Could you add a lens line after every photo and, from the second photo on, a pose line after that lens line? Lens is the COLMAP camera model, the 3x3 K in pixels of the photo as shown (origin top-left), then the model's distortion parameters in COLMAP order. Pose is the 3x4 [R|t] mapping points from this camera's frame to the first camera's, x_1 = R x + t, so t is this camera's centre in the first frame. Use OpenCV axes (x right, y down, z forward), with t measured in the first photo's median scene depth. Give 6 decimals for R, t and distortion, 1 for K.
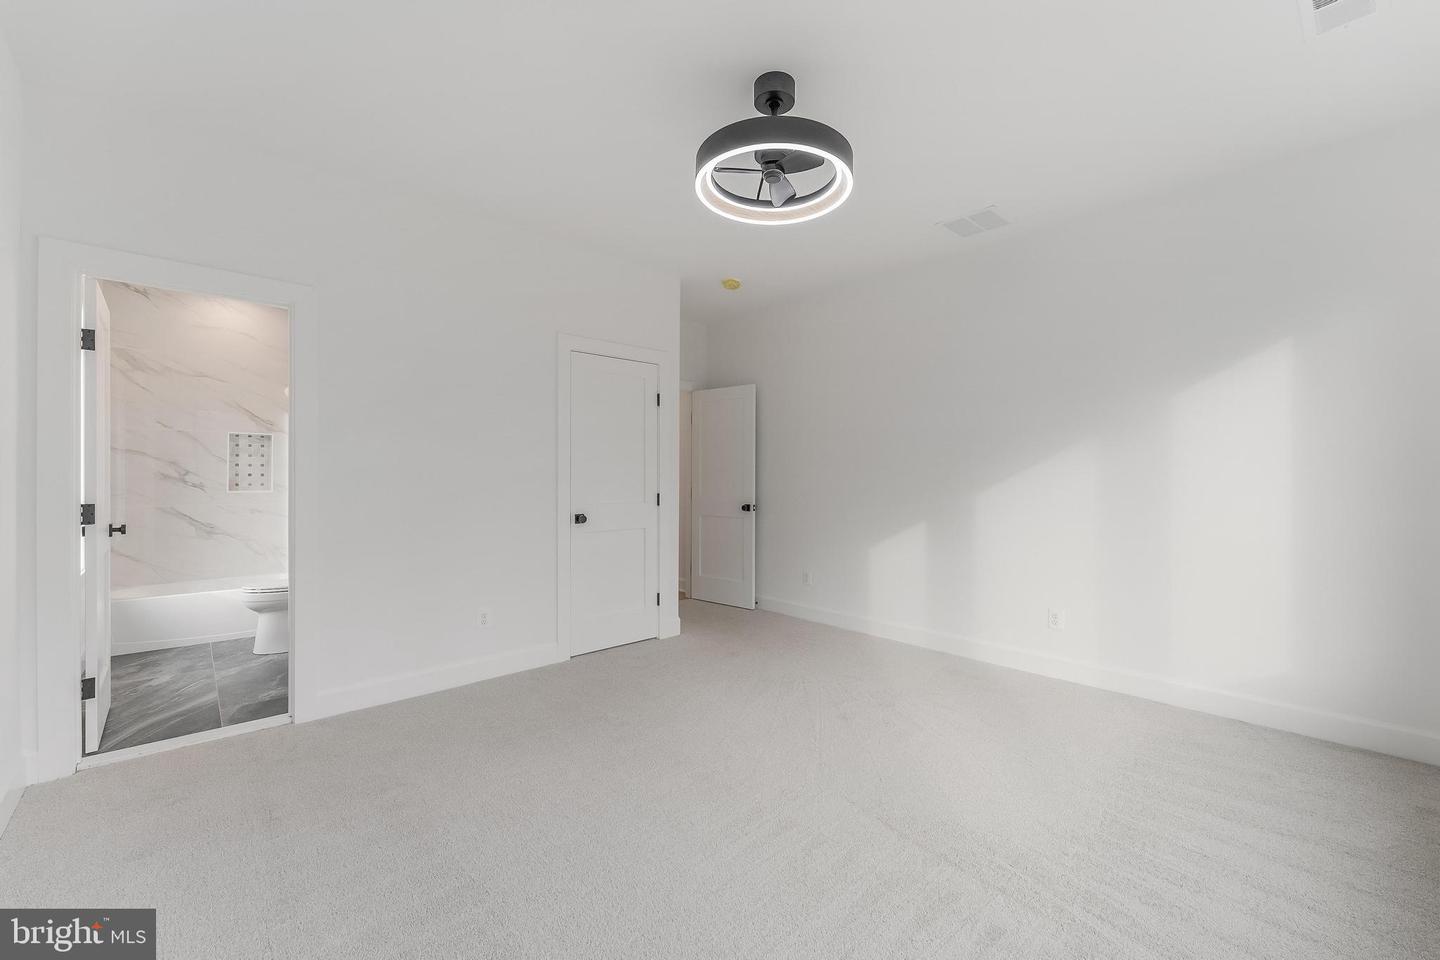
lens RADIAL K [[581.2, 0, 715.3], [0, 581.2, 474.5], [0, 0, 1]] dist [0.006776, 0.000330]
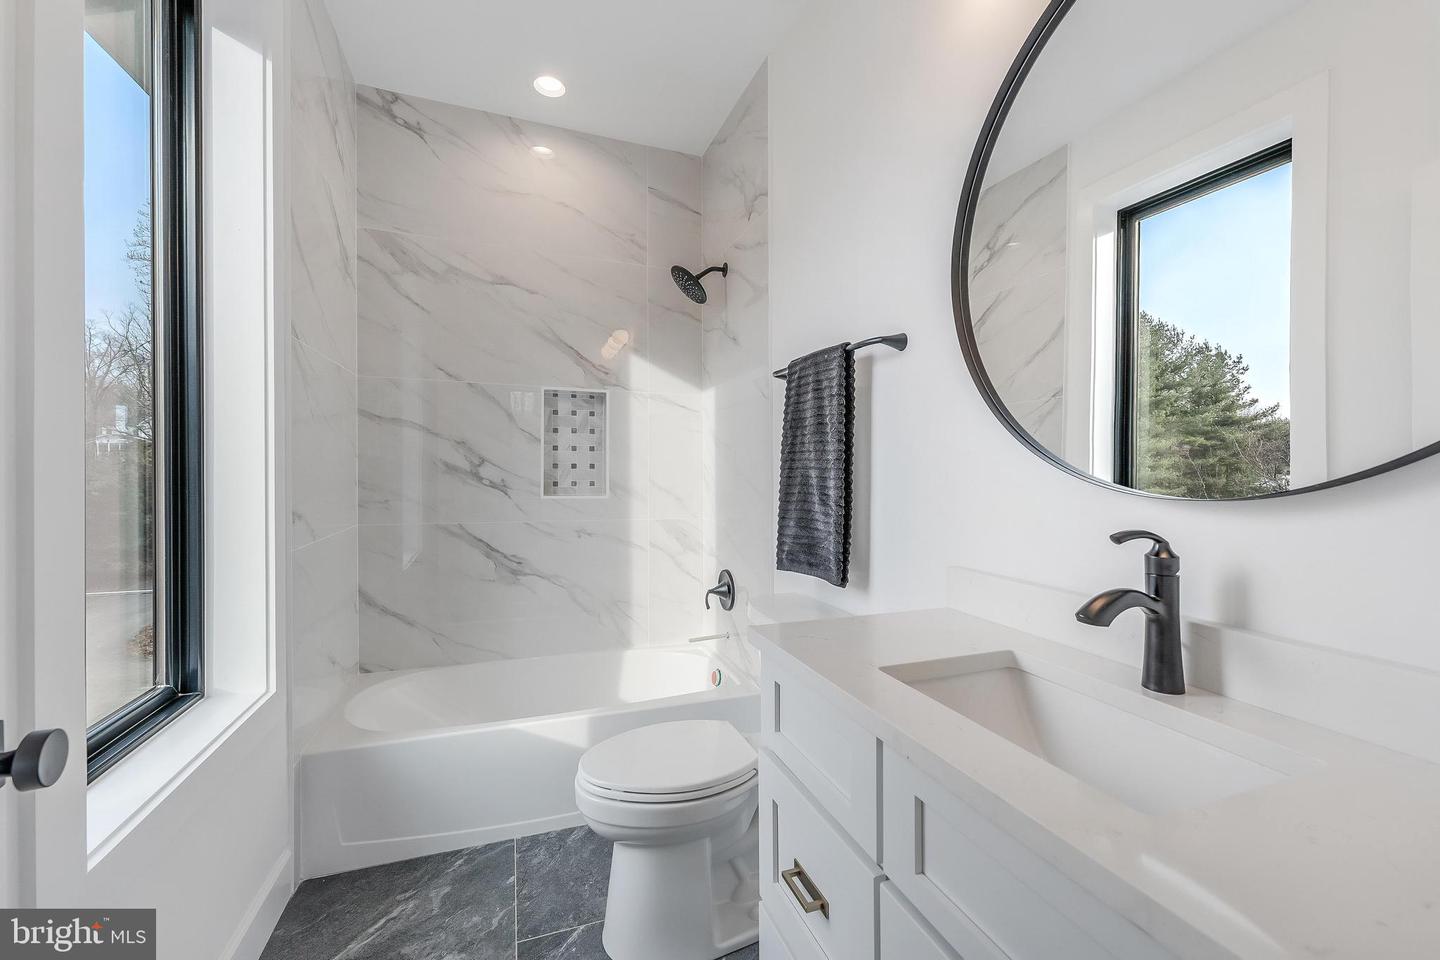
lens RADIAL K [[581.2, 0, 722.8], [0, 581.2, 482.9], [0, 0, 1]] dist [0.006776, 0.000330]
pose [[0.923546, 0.003281, -0.383475, -0.481414], [0.000823, 0.999944, 0.010537, 0.011186], [0.383488, -0.010047, 0.923491, 0.576122]]
